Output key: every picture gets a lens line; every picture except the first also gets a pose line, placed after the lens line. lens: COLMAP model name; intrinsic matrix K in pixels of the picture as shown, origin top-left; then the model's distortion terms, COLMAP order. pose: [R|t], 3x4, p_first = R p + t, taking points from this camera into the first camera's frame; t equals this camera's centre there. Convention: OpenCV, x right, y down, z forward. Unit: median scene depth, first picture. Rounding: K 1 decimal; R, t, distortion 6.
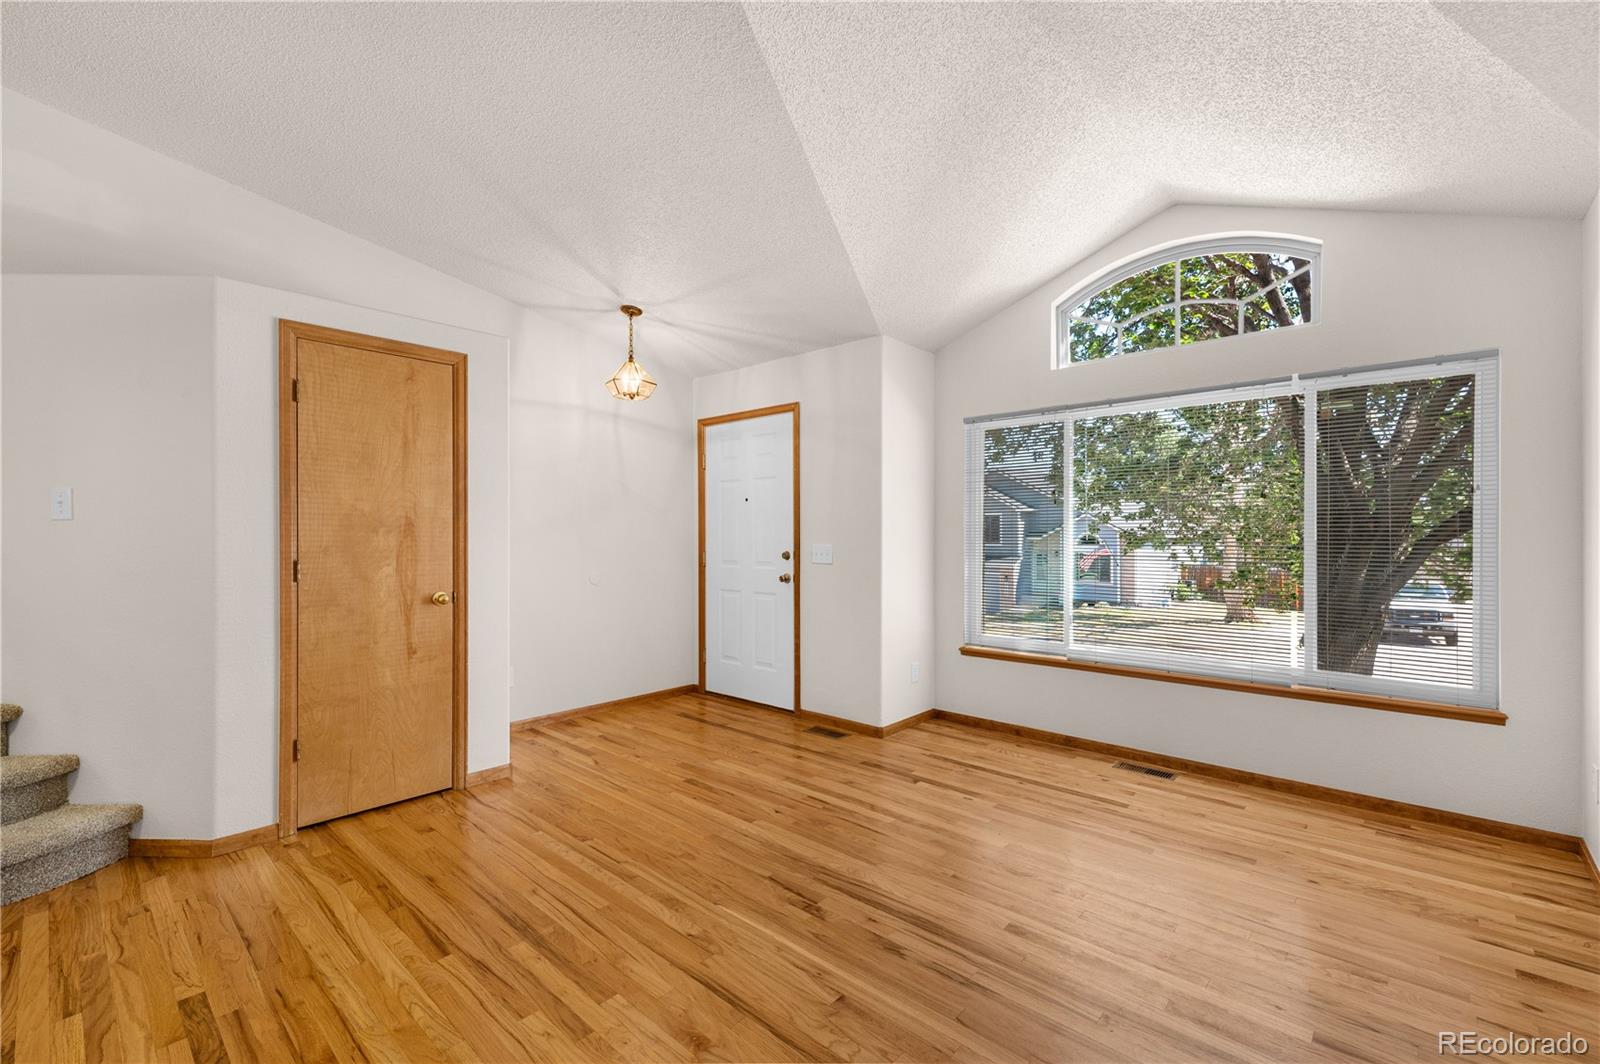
lens RADIAL K [[680.4, 0, 788.5], [0, 680.4, 530.1], [0, 0, 1]] dist [0.004014, 0.000134]
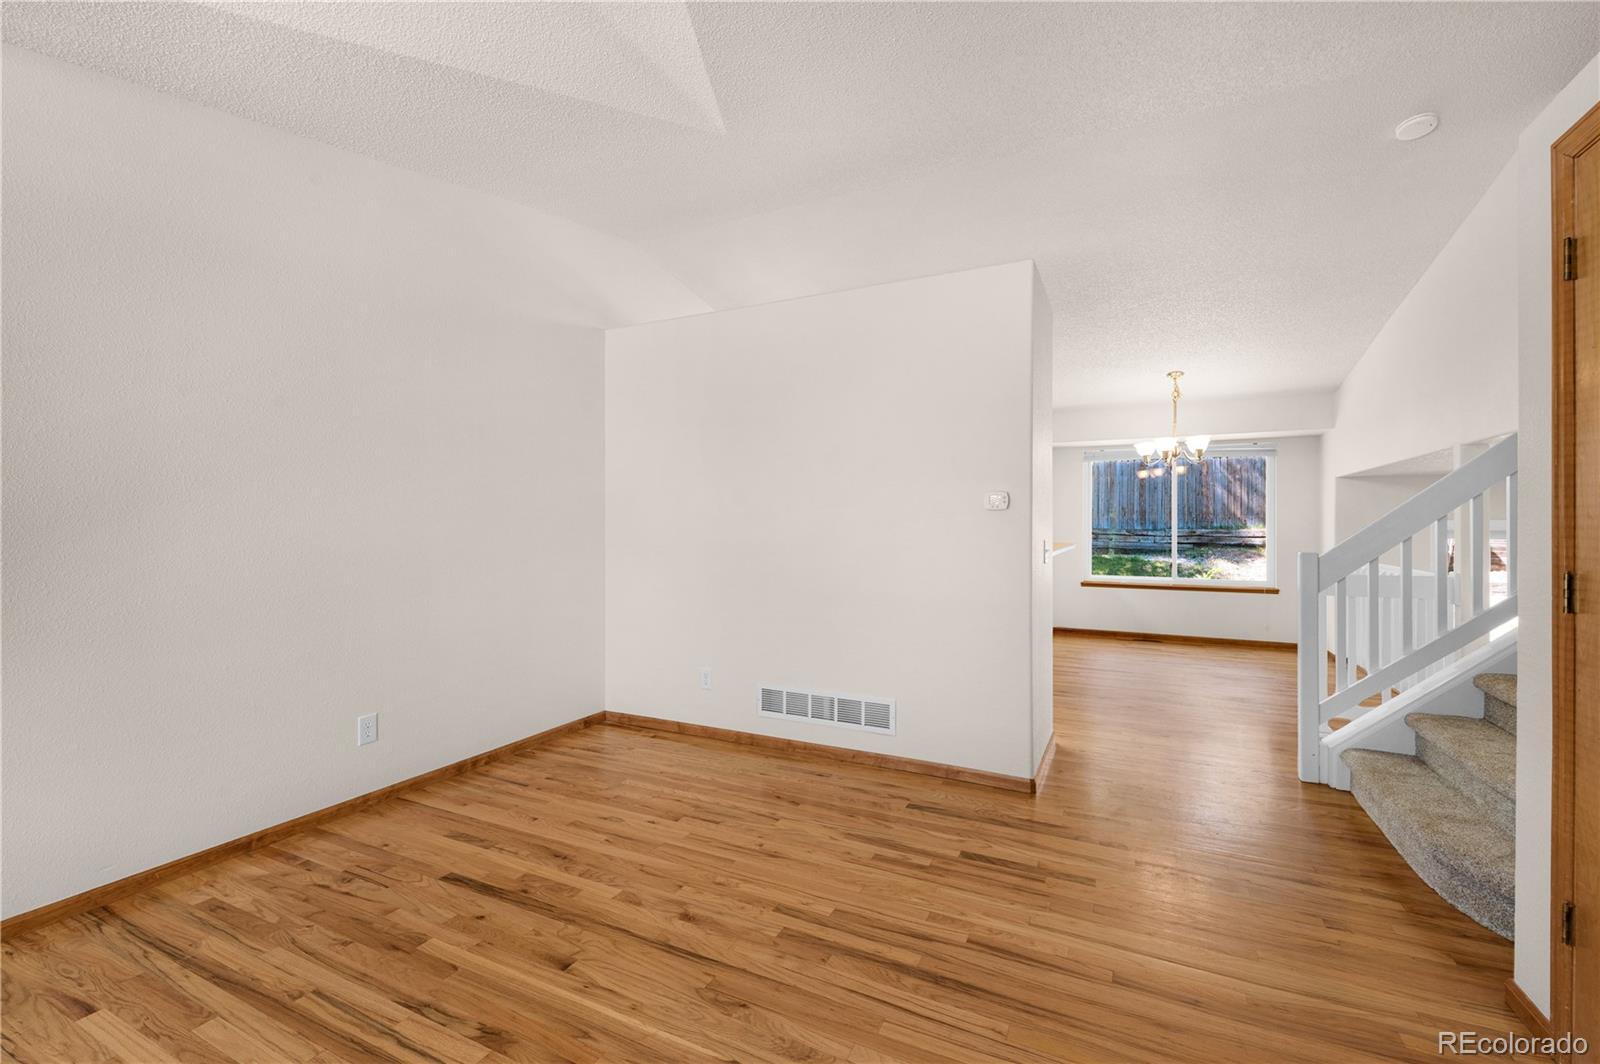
lens RADIAL K [[680.4, 0, 788.5], [0, 680.4, 530.1], [0, 0, 1]] dist [0.004014, 0.000134]
pose [[-0.960636, 0.004455, -0.277776, 0.034404], [0.002700, 0.999974, 0.006699, 0.007183], [0.277798, 0.005685, -0.960623, 1.941041]]
